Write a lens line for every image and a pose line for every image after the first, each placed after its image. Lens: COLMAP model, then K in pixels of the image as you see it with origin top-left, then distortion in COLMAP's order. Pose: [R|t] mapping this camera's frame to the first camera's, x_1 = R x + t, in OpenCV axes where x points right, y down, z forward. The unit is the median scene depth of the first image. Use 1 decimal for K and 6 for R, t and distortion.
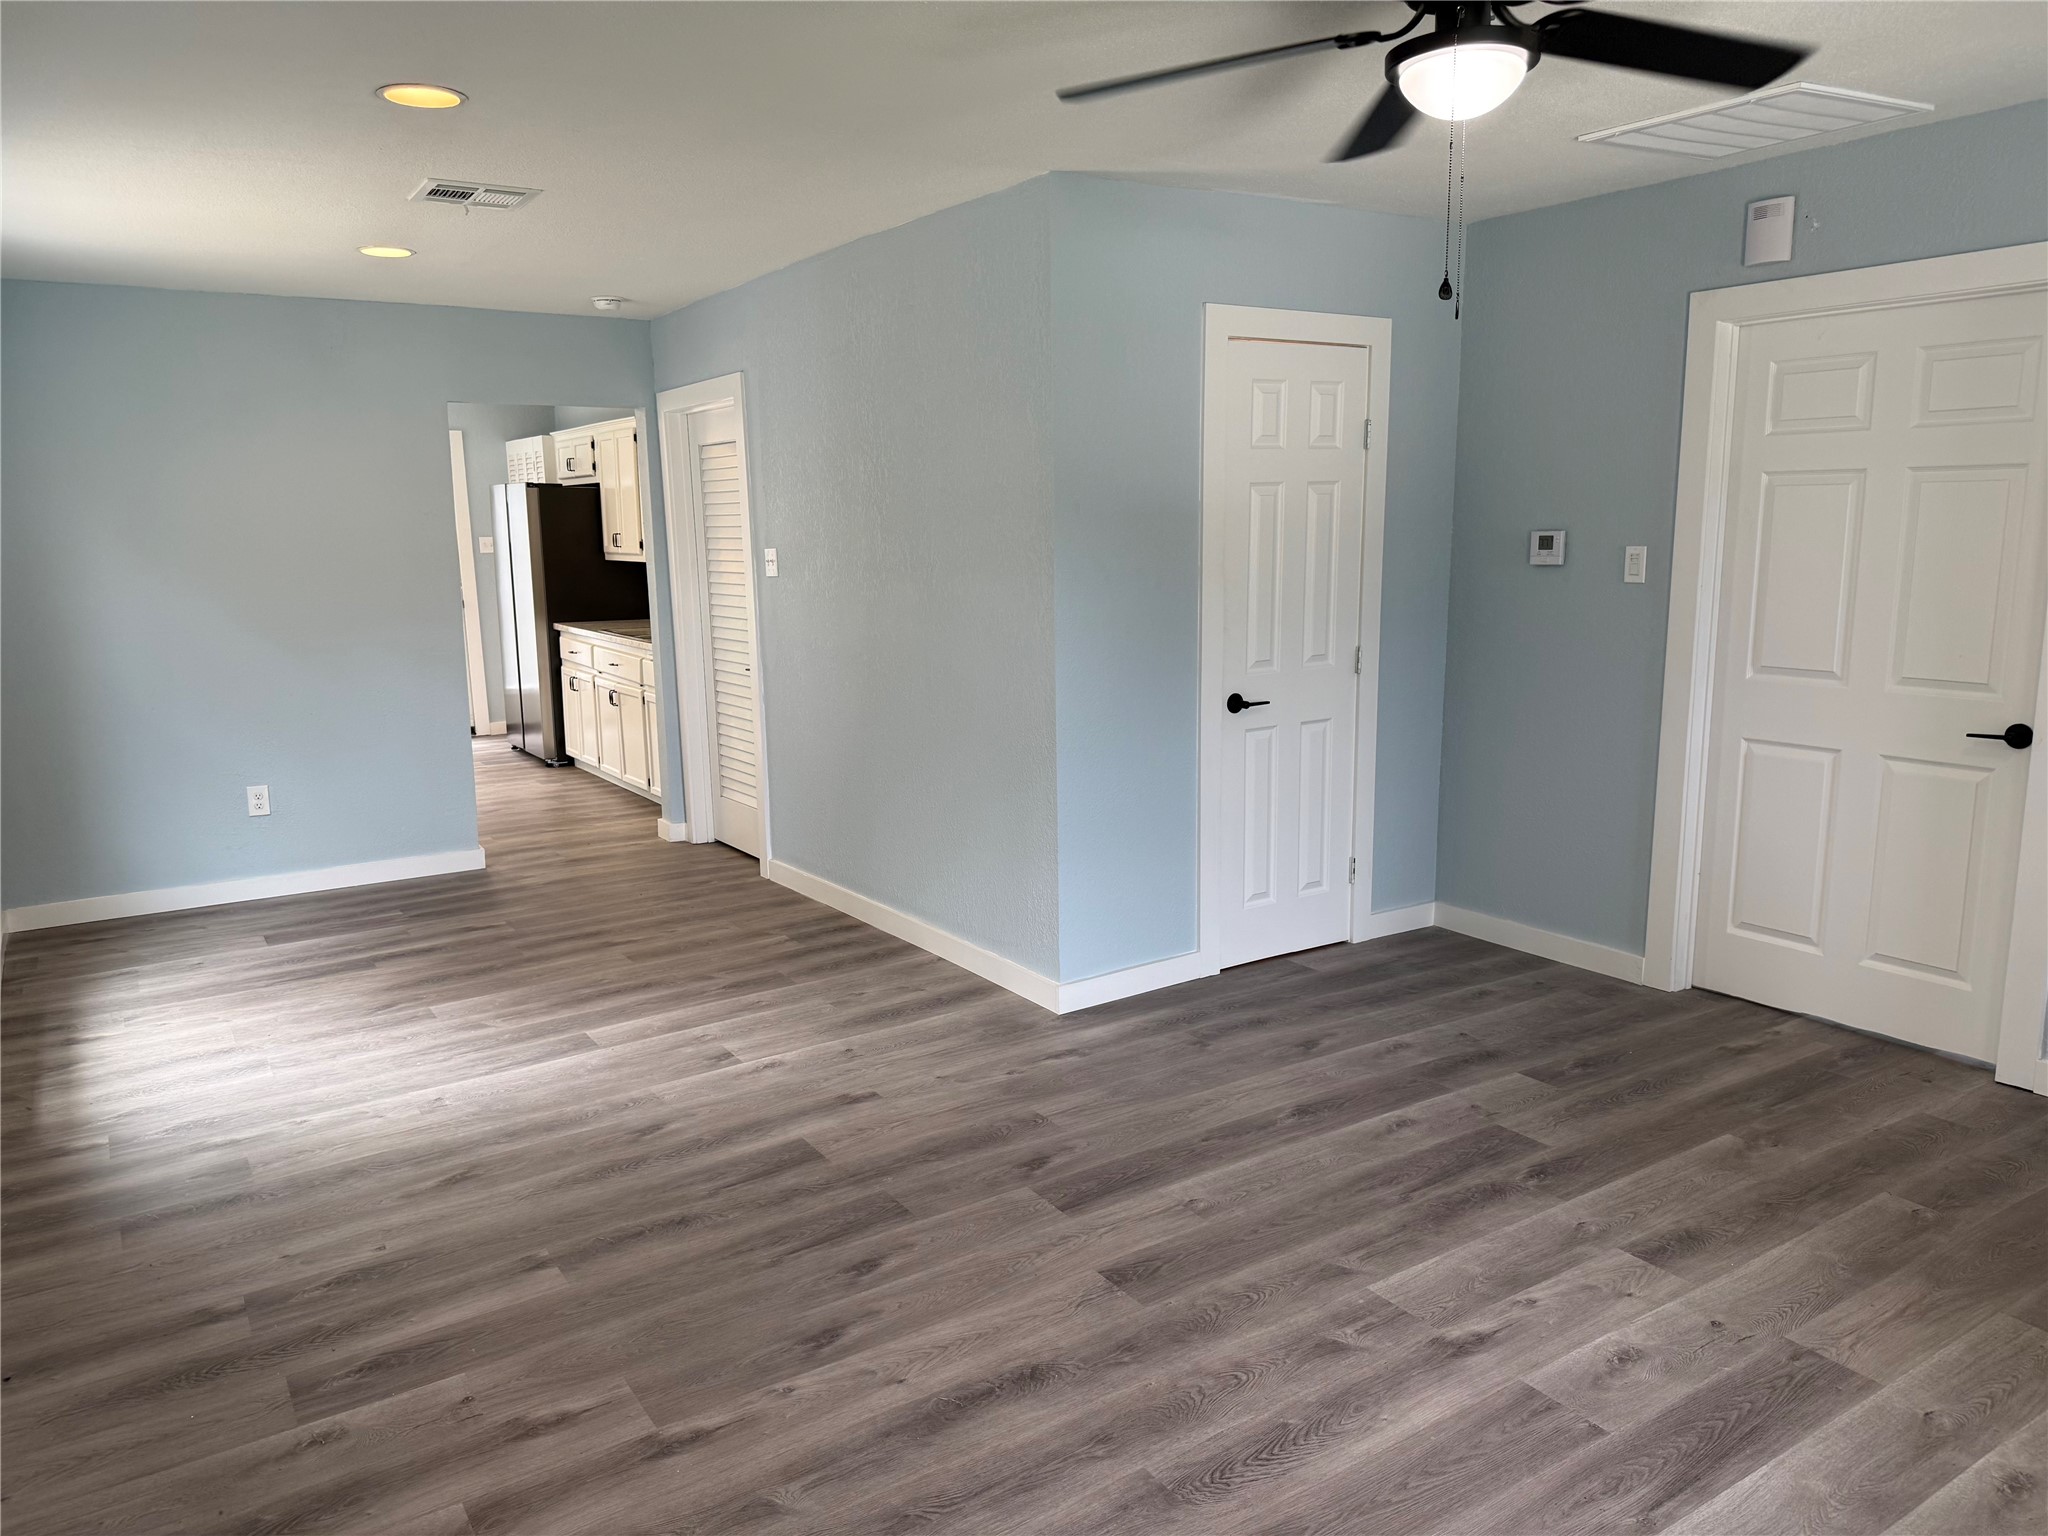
lens RADIAL K [[1472.5, 0, 1014.0], [0, 1472.5, 766.3], [0, 0, 1]] dist [0.090304, -0.091156]
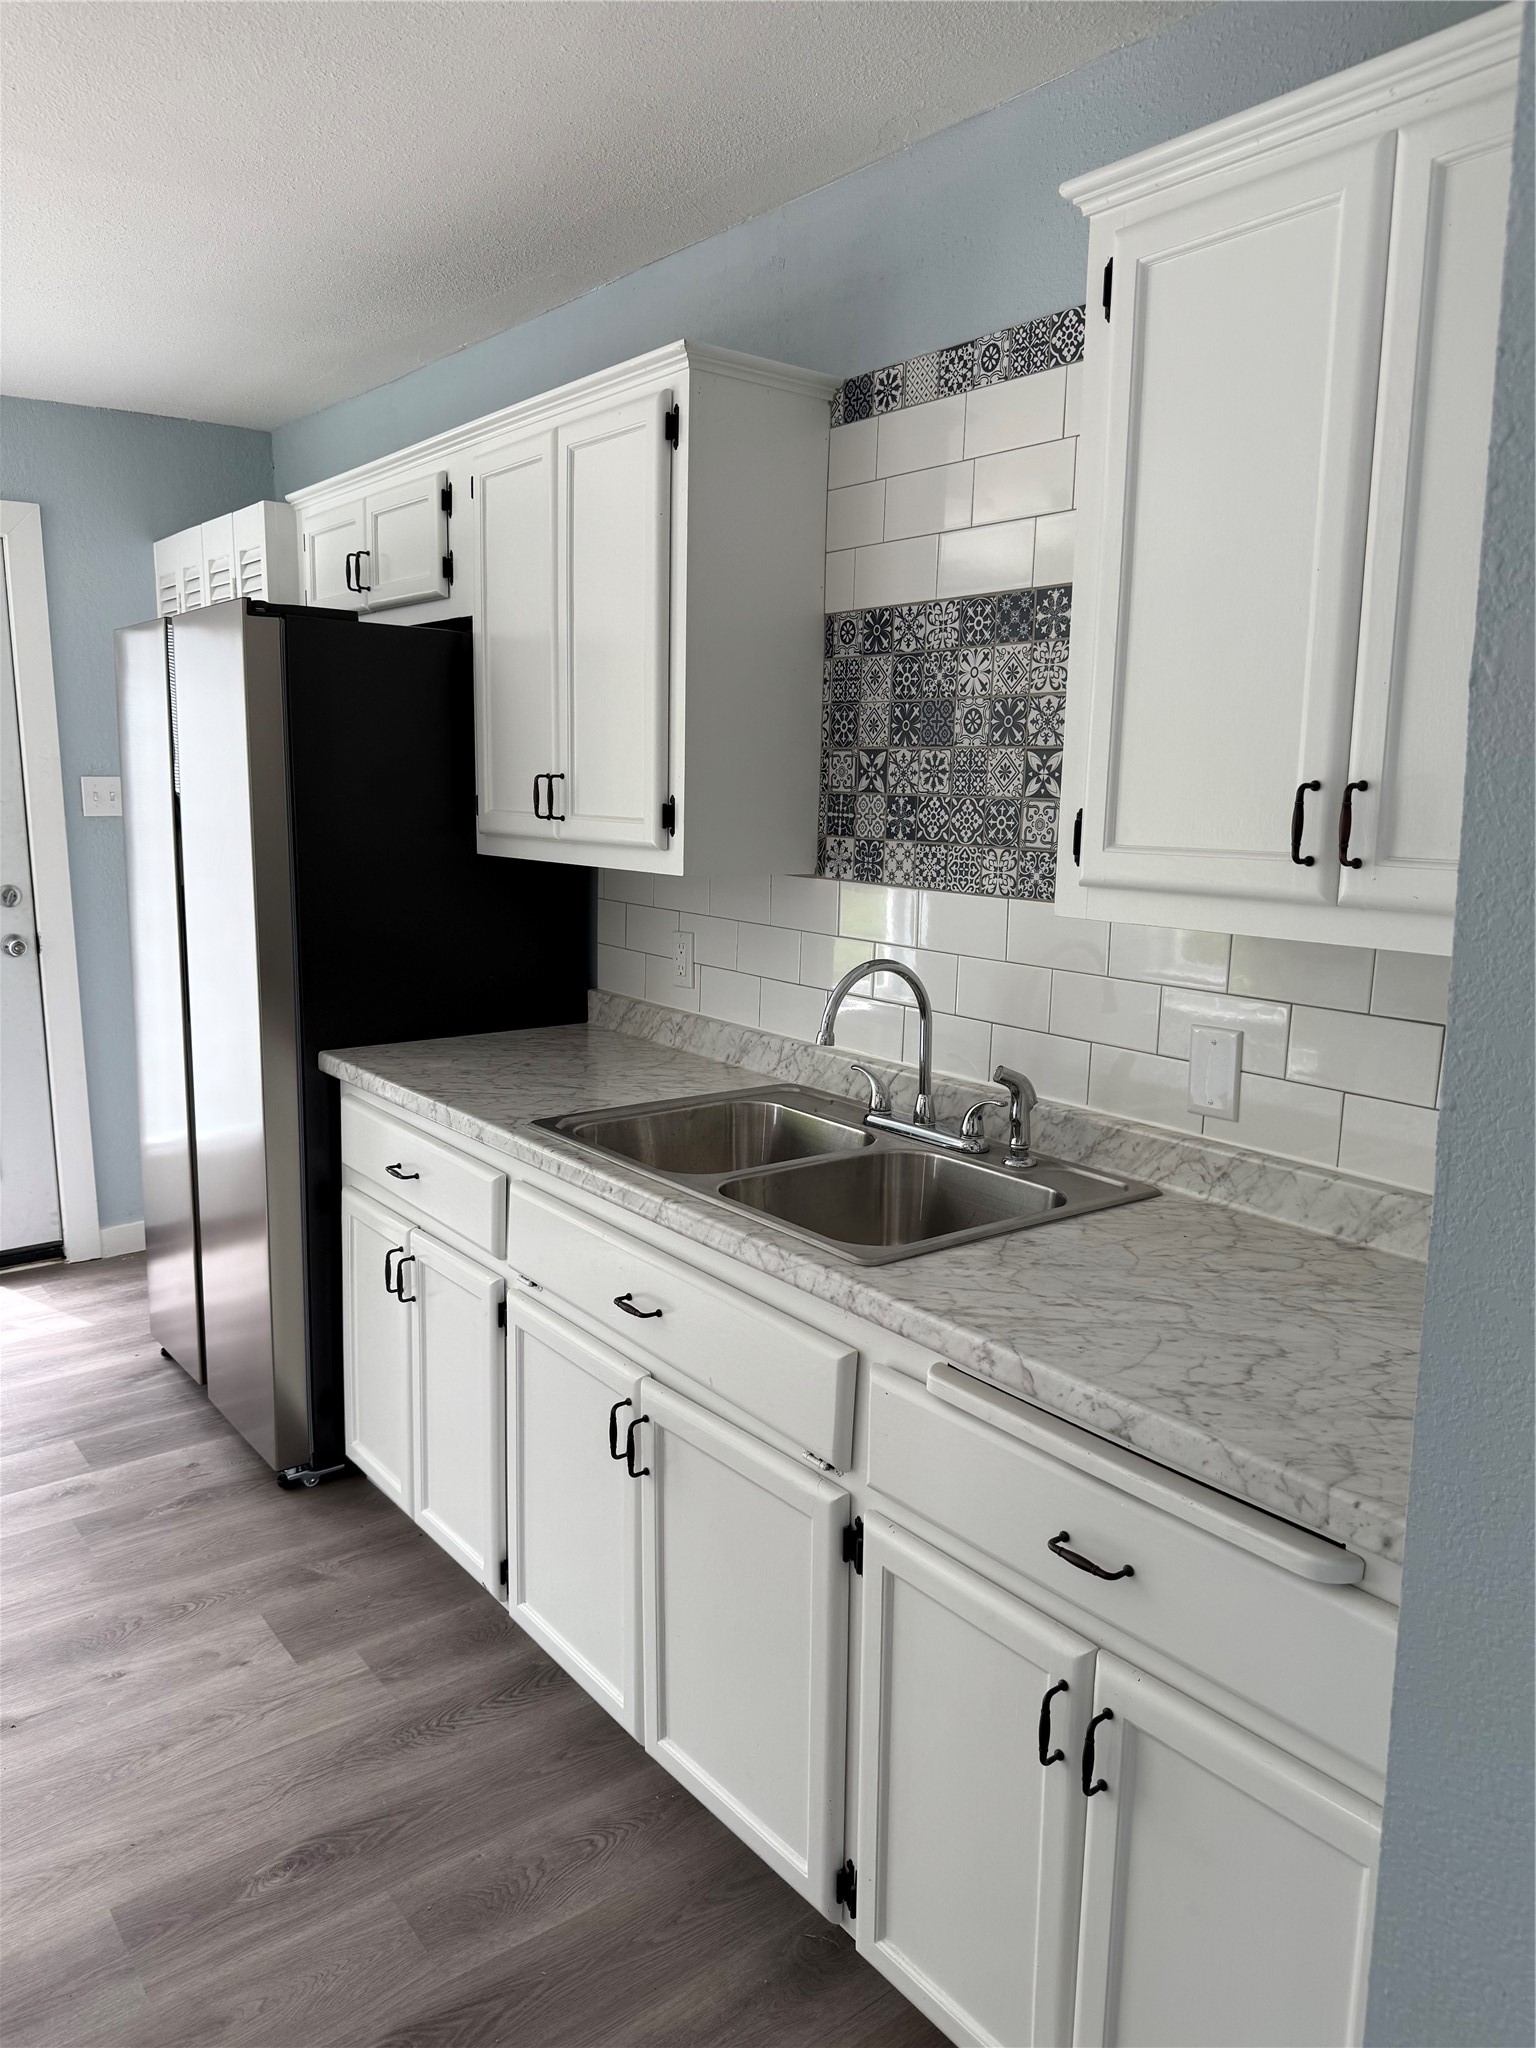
lens RADIAL K [[1472.5, 0, 732.3], [0, 1472.5, 1031.6], [0, 0, 1]] dist [0.090304, -0.091156]
pose [[0.997525, 0.015571, 0.068562, -0.243032], [-0.015960, 0.999859, 0.005125, -0.103732], [-0.068473, -0.006207, 0.997634, 0.675748]]
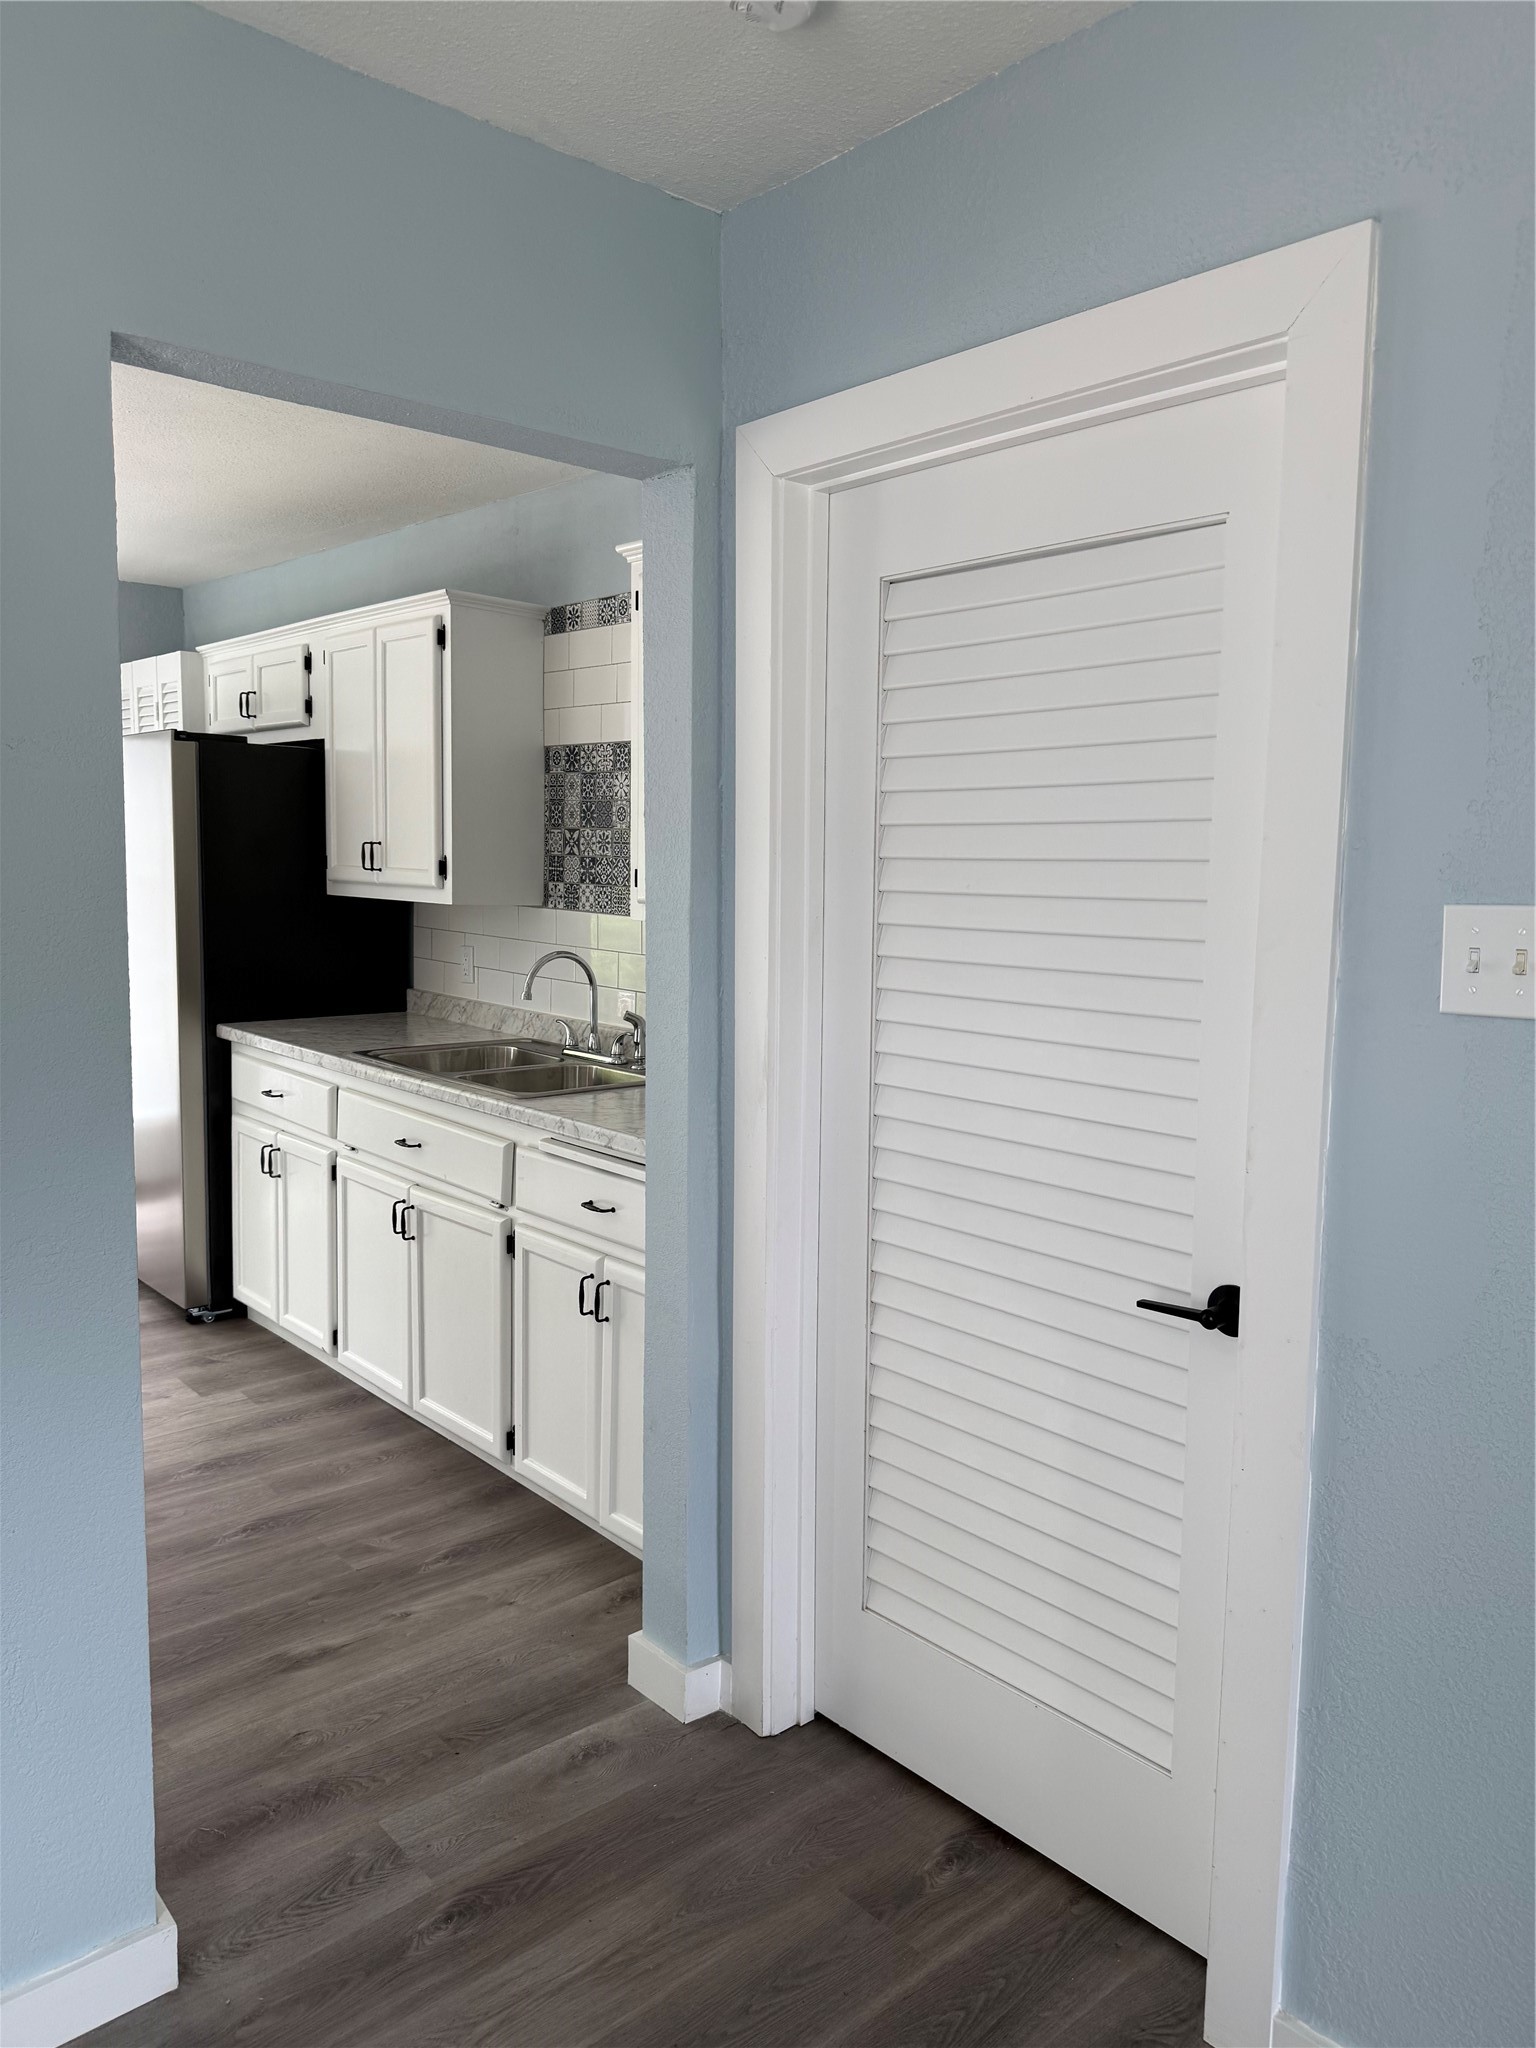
lens RADIAL K [[1472.5, 0, 759.2], [0, 1472.5, 1034.3], [0, 0, 1]] dist [0.090304, -0.091156]
pose [[0.988320, 0.016205, 0.151528, -0.209592], [-0.009616, 0.998980, -0.044117, -0.073663], [-0.152088, 0.042144, 0.987468, 0.499458]]
